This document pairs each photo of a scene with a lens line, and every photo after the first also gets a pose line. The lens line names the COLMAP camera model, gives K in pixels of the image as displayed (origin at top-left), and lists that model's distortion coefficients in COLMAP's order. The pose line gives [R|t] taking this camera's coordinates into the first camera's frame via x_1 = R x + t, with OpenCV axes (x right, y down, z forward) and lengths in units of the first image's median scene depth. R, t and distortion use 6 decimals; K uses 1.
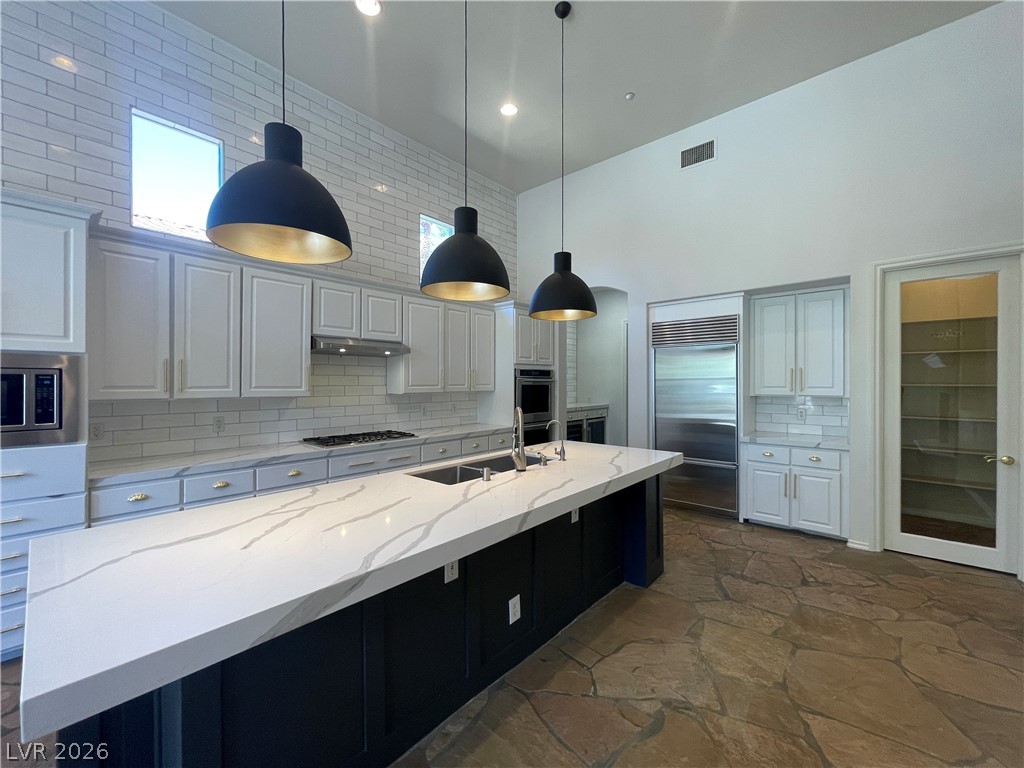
lens RADIAL K [[411.7, 0, 515.4], [0, 411.7, 385.1], [0, 0, 1]] dist [-0.000121, -0.000684]
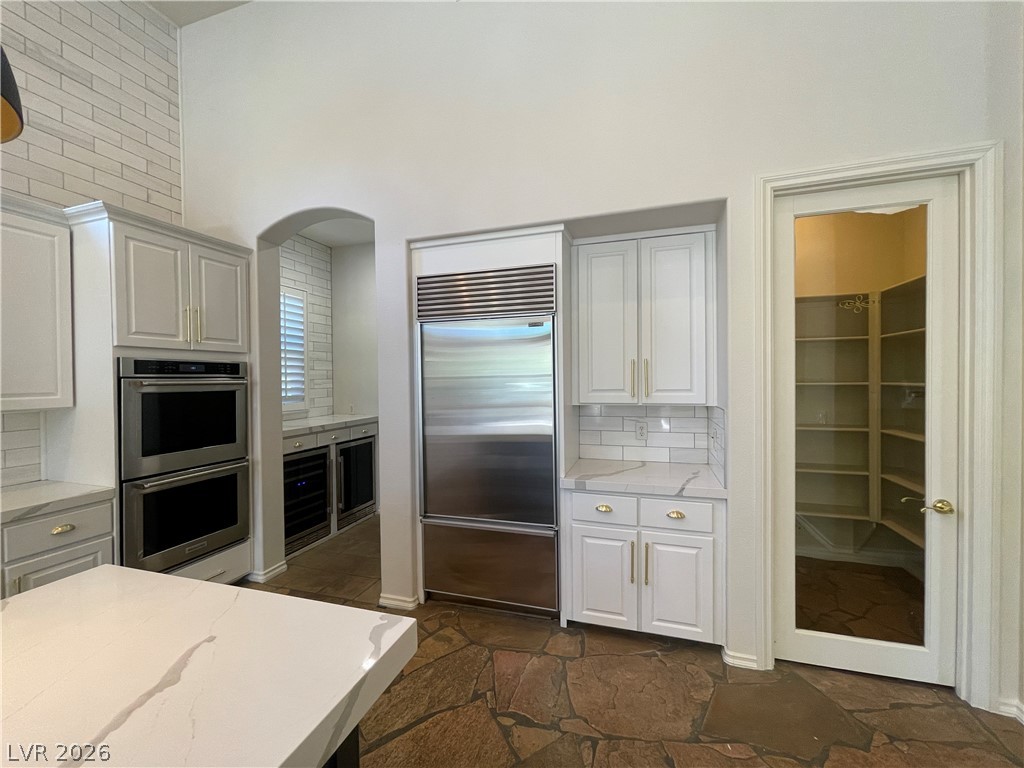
lens RADIAL K [[411.7, 0, 512.9], [0, 411.7, 384.0], [0, 0, 1]] dist [-0.000121, -0.000684]
pose [[0.916614, -0.012878, 0.399567, 0.261592], [0.011817, 0.999917, 0.005119, -0.009789], [-0.399600, 0.000029, 0.916690, 0.507892]]
